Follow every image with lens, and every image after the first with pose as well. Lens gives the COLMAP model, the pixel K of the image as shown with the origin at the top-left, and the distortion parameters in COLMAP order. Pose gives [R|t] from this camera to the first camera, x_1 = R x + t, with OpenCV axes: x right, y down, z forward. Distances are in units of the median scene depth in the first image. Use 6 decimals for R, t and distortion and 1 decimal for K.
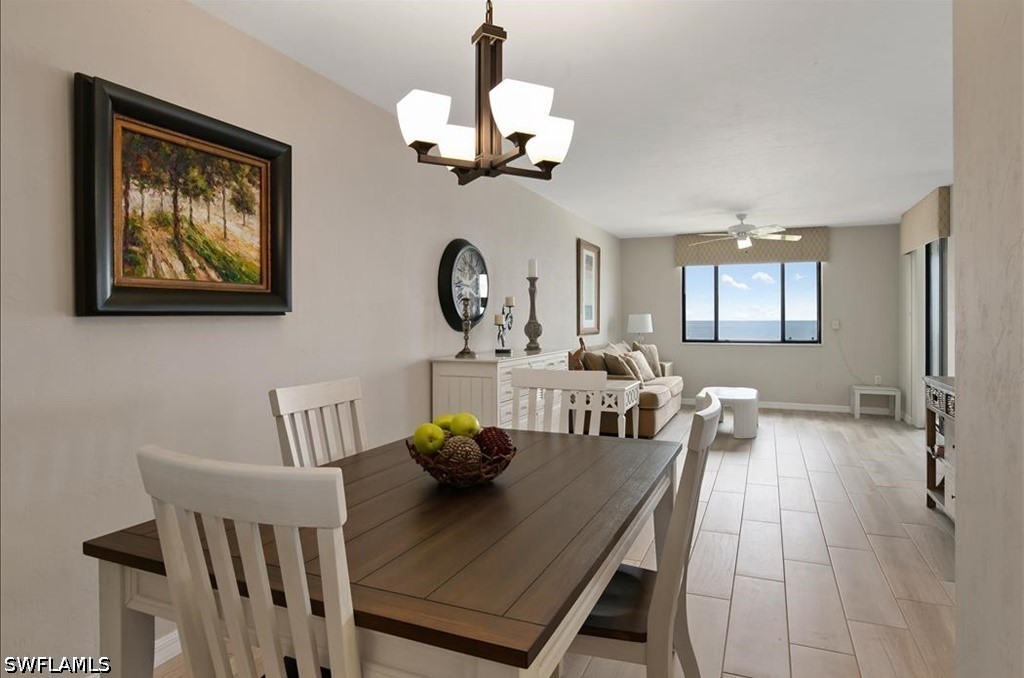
lens RADIAL K [[596.8, 0, 513.1], [0, 596.8, 324.1], [0, 0, 1]] dist [-0.006571, -0.000782]
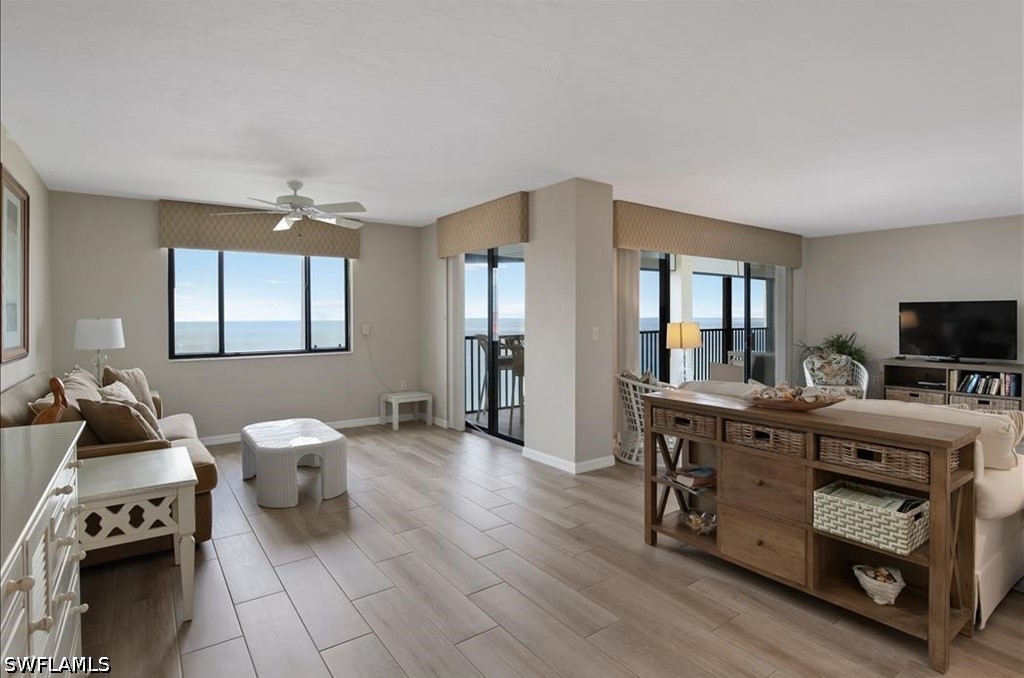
lens RADIAL K [[529.7, 0, 513.2], [0, 529.7, 319.3], [0, 0, 1]] dist [-0.005350, -0.000530]
pose [[0.522935, -0.006226, 0.852350, -0.026700], [0.011286, 0.999936, 0.000381, -0.011802], [-0.852298, 0.009420, 0.522972, 0.379807]]
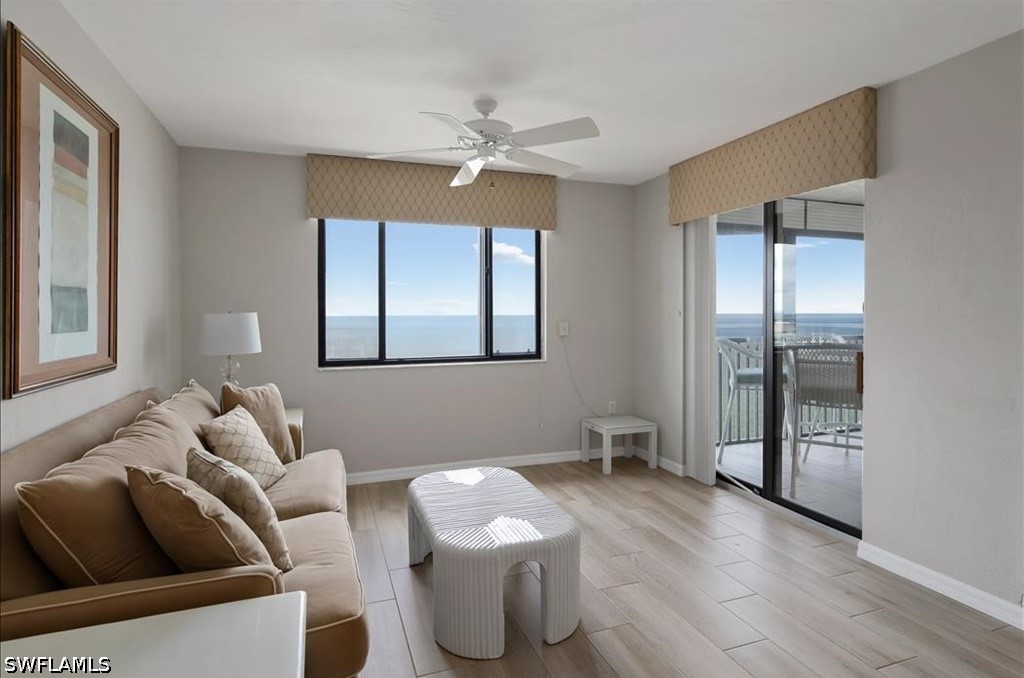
lens RADIAL K [[545.3, 0, 516.8], [0, 545.3, 313.1], [0, 0, 1]] dist [-0.001728, -0.000001]
pose [[0.728972, -0.002583, 0.684538, 0.094557], [0.007338, 0.999965, -0.004041, -0.013434], [-0.684504, 0.007969, 0.728966, 0.587819]]
